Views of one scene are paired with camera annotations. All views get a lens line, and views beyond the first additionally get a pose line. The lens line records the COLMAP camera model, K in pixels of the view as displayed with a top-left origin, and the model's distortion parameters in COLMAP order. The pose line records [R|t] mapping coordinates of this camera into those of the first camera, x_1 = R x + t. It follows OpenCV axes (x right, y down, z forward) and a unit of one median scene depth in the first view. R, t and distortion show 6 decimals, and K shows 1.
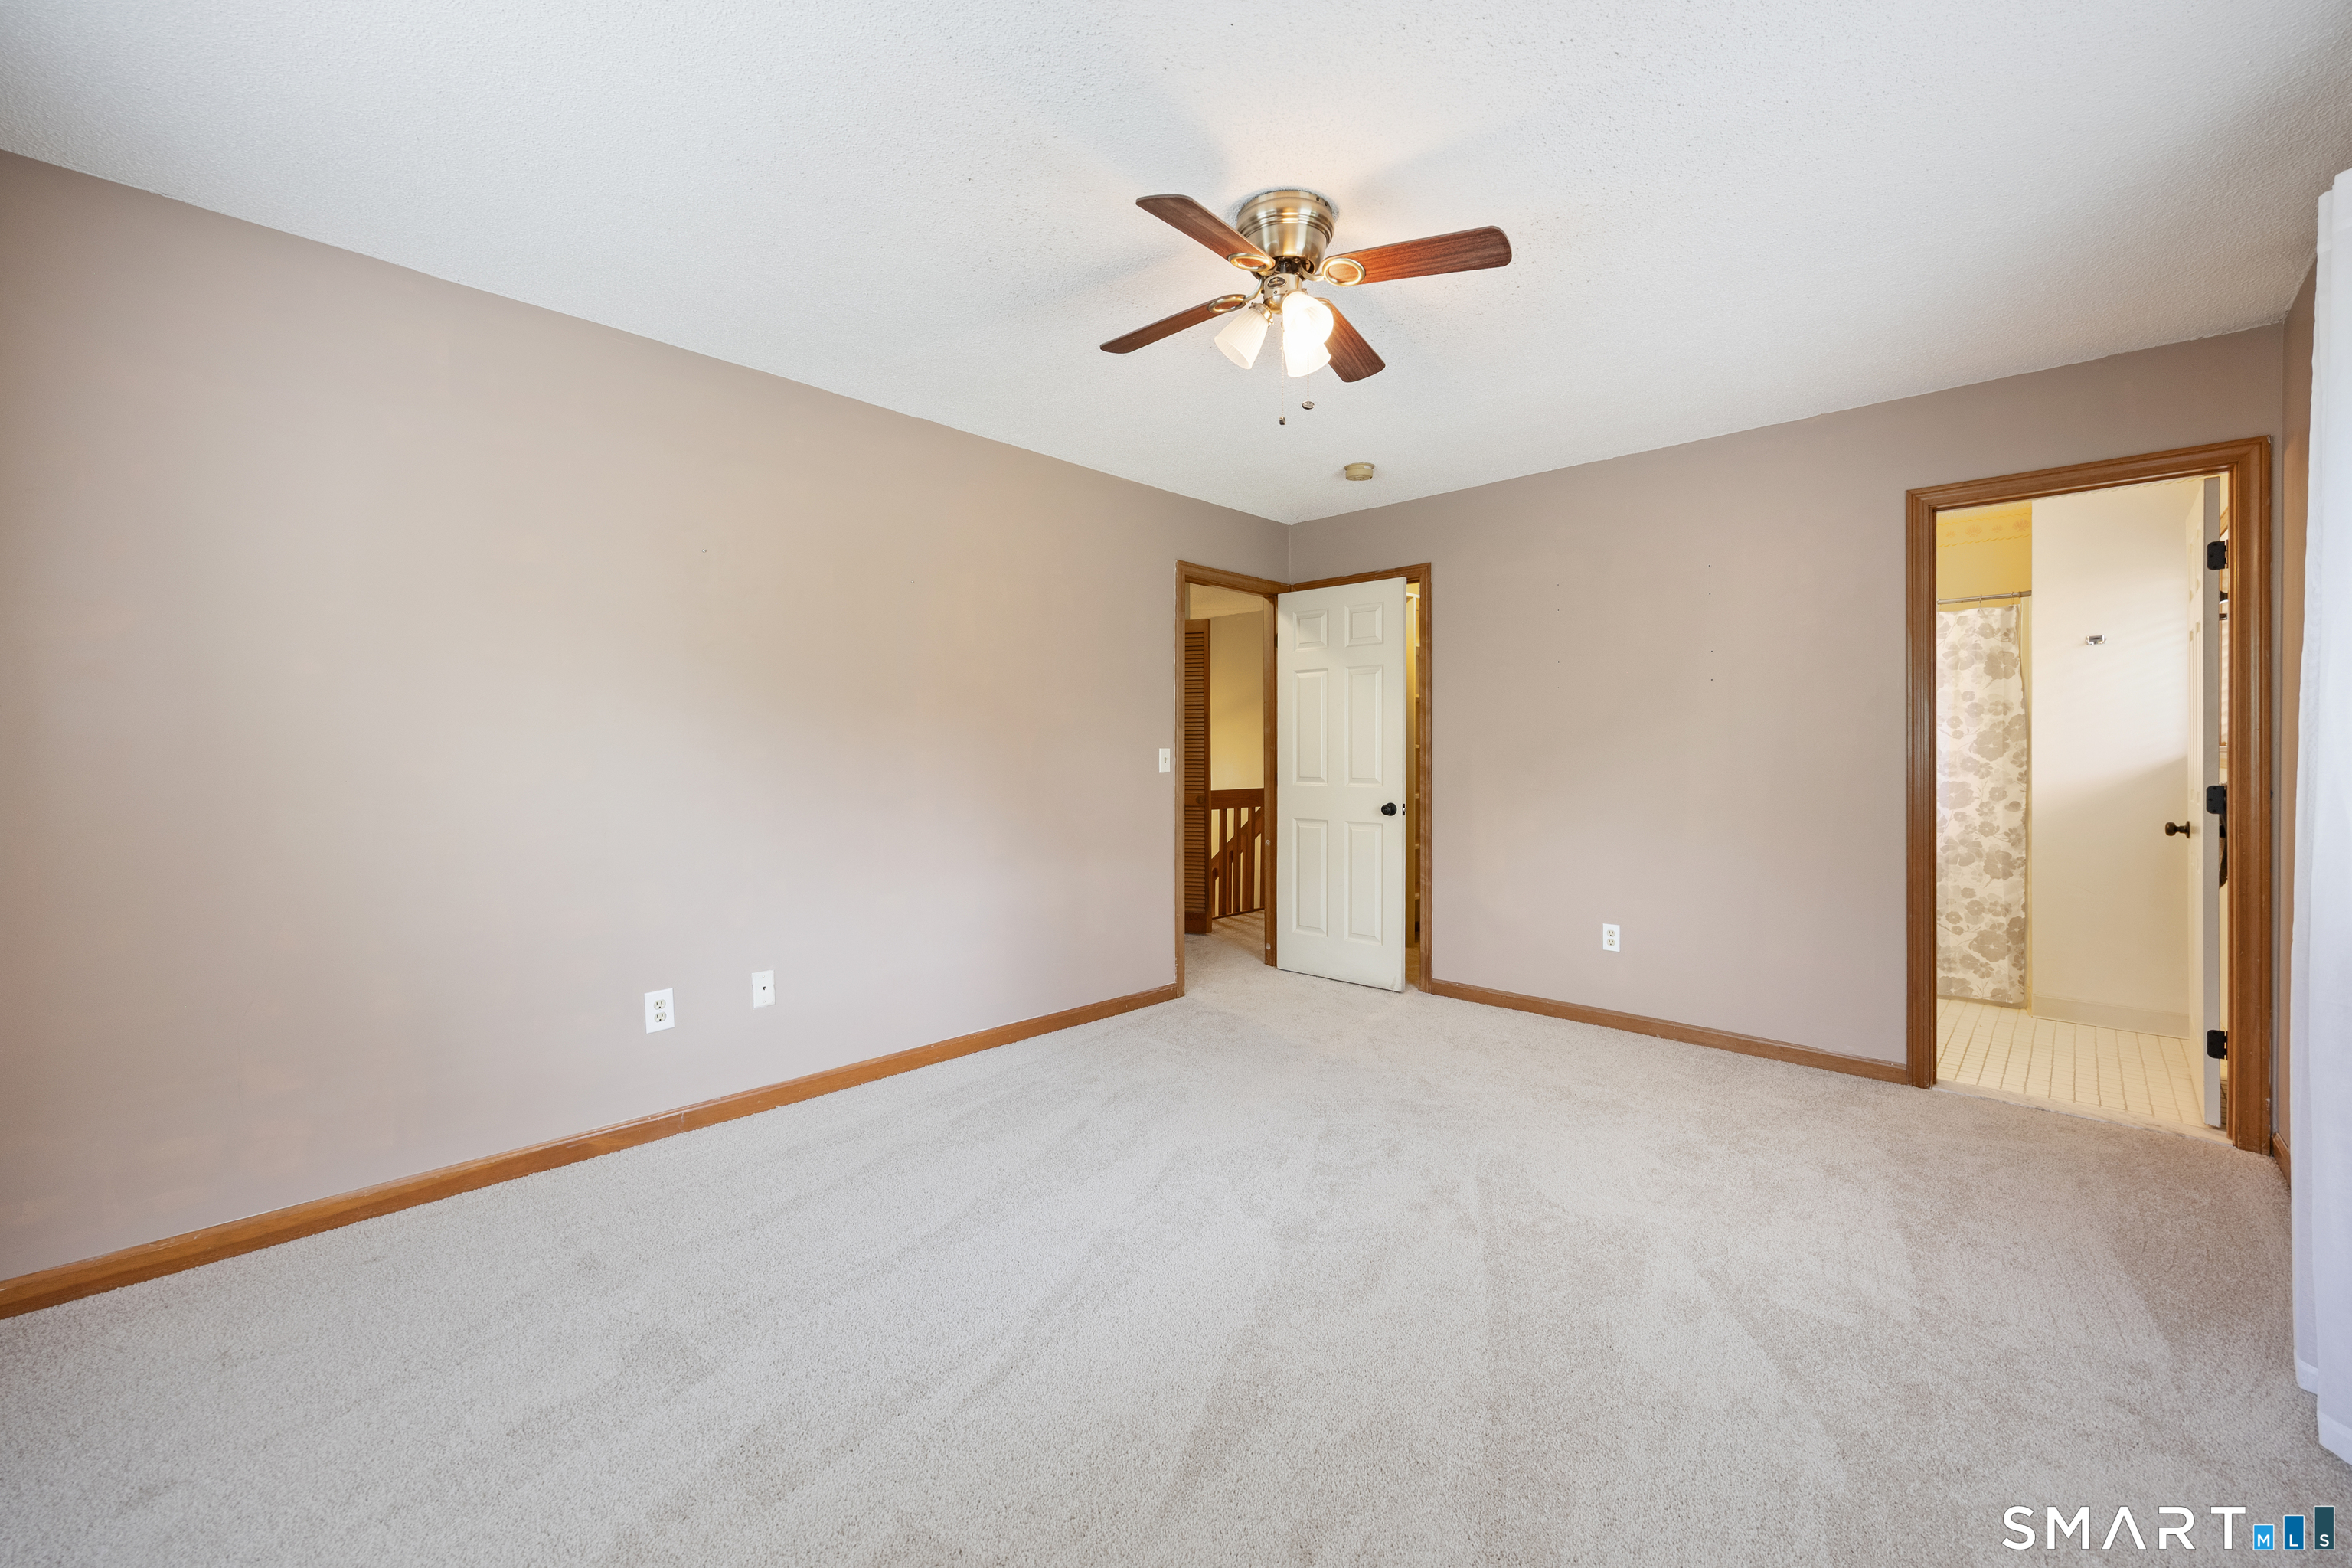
lens RADIAL K [[937.3, 0, 1166.4], [0, 937.3, 760.9], [0, 0, 1]] dist [-0.000736, -0.000790]
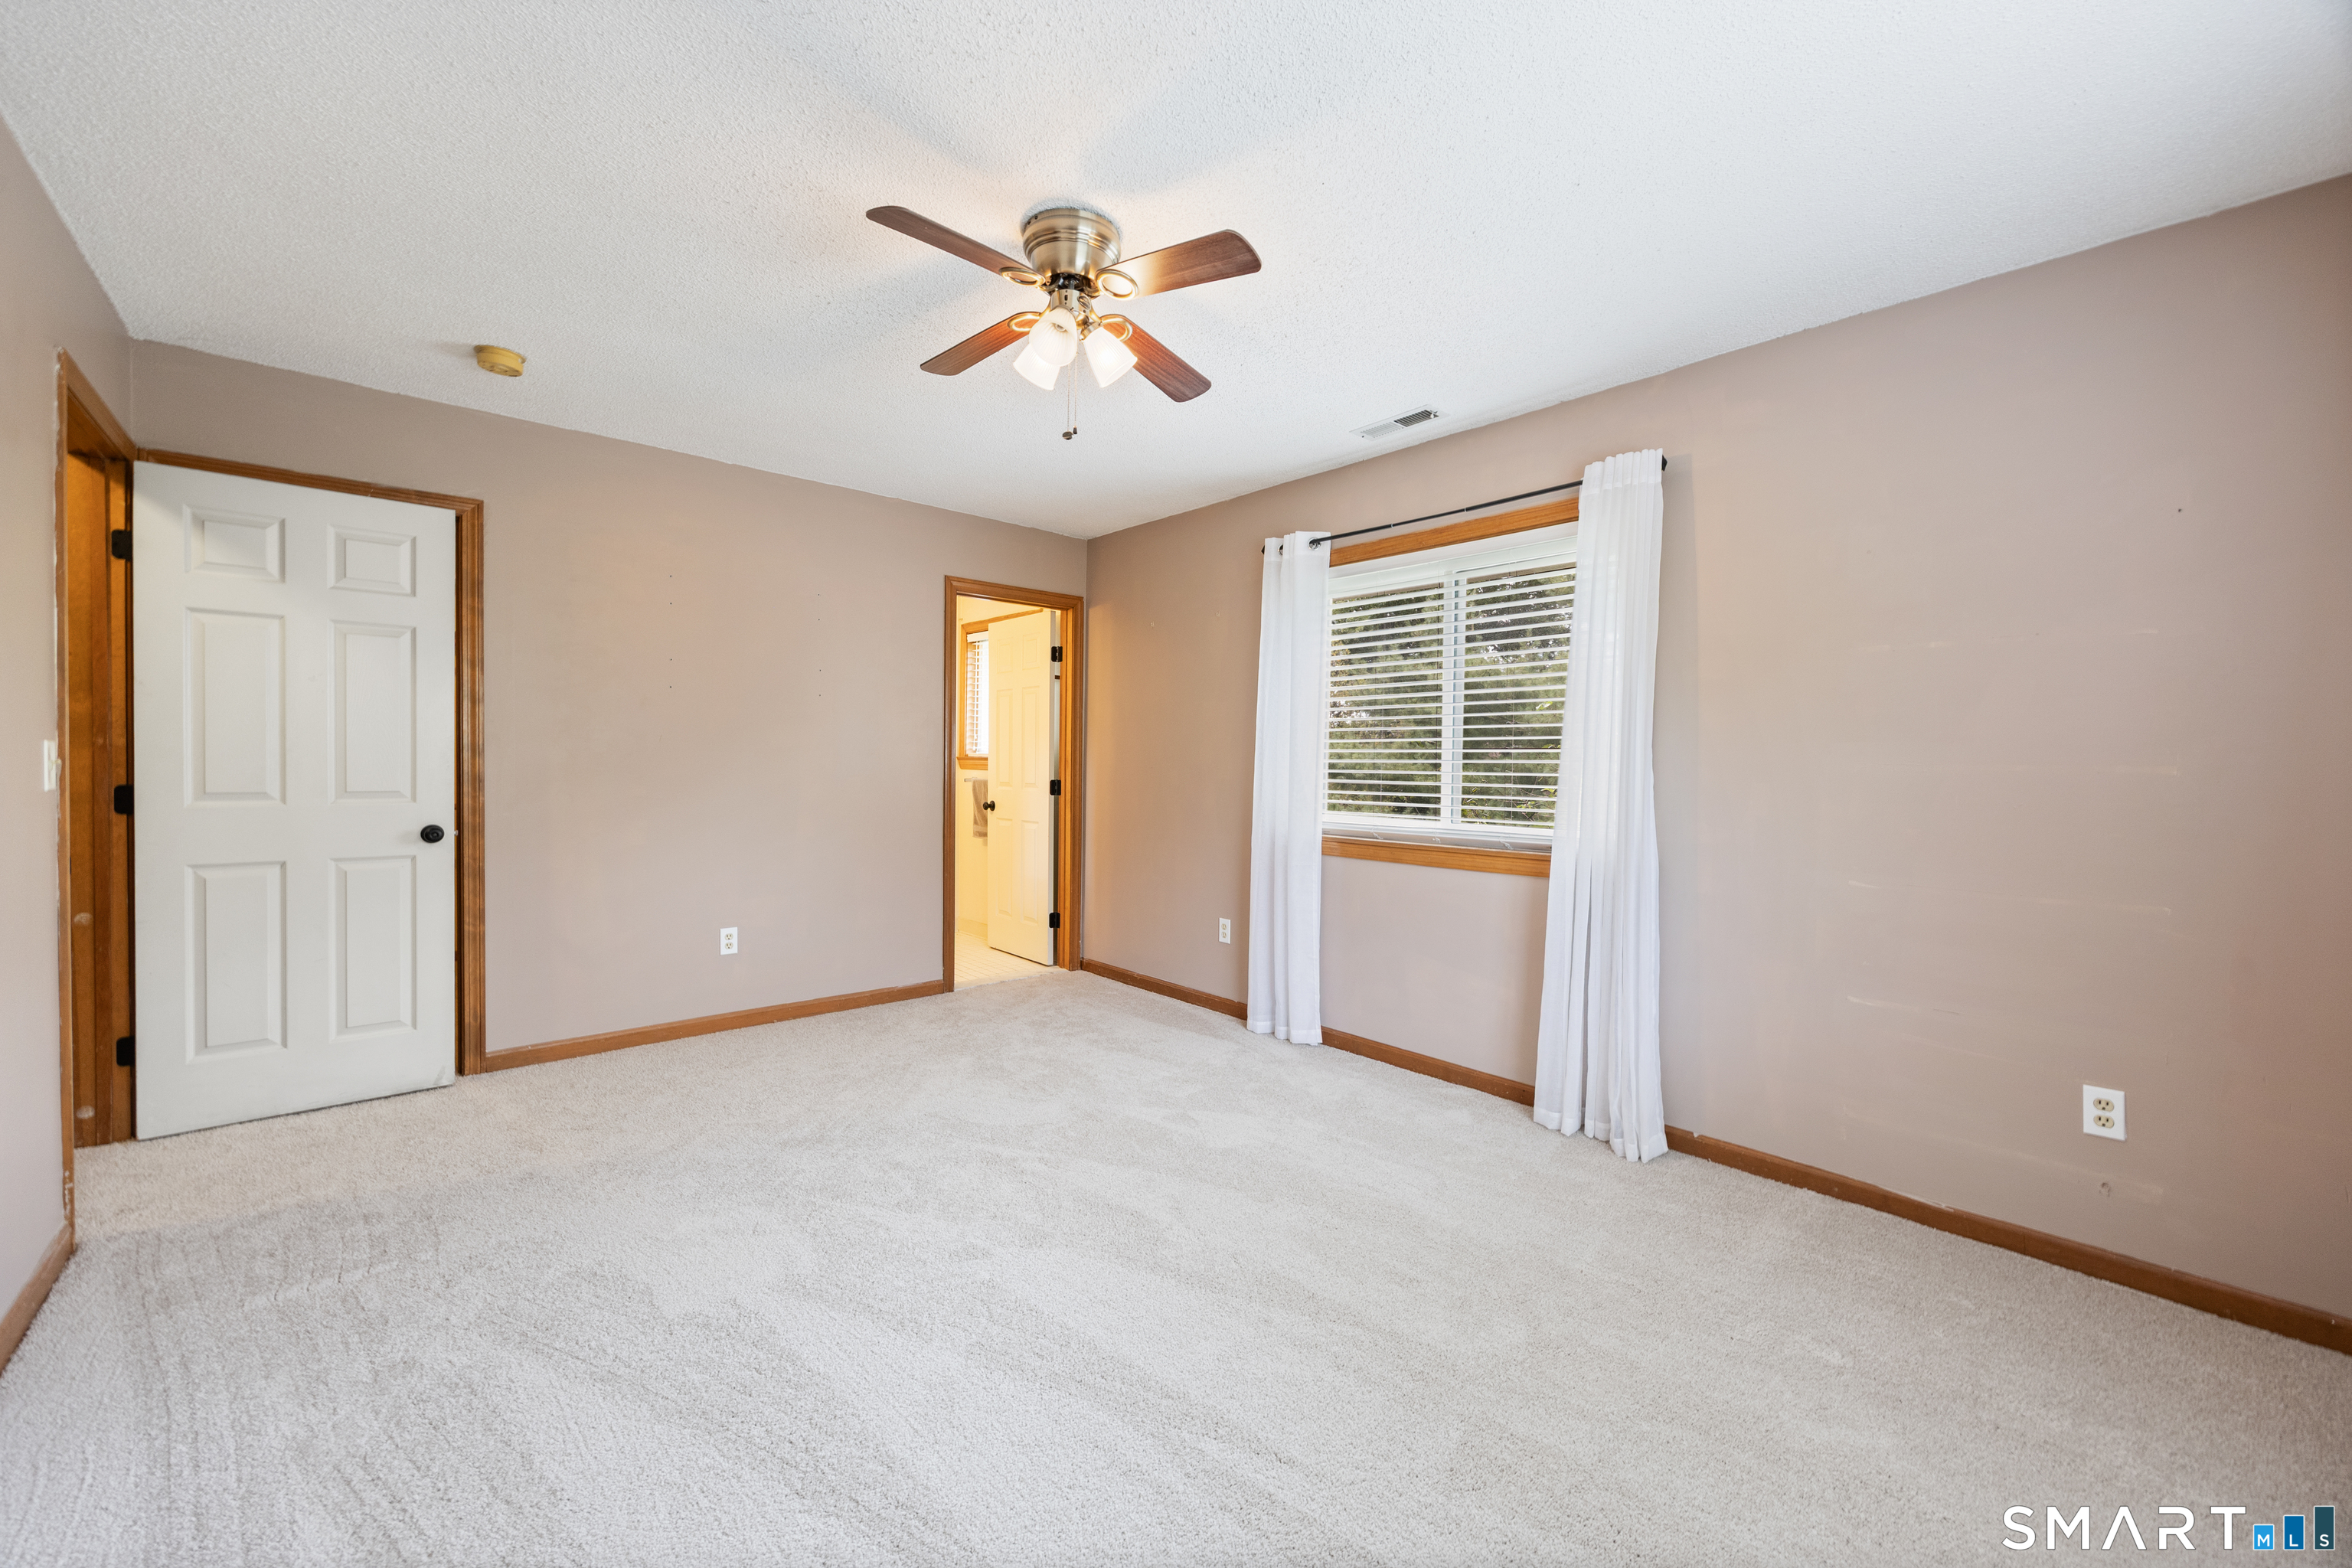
lens RADIAL K [[937.3, 0, 1175.1], [0, 937.3, 778.7], [0, 0, 1]] dist [-0.000736, -0.000790]
pose [[0.069349, -0.015648, 0.997470, -0.627313], [-0.001747, 0.999874, 0.015807, -0.003742], [-0.997591, -0.002839, 0.069313, 0.574240]]
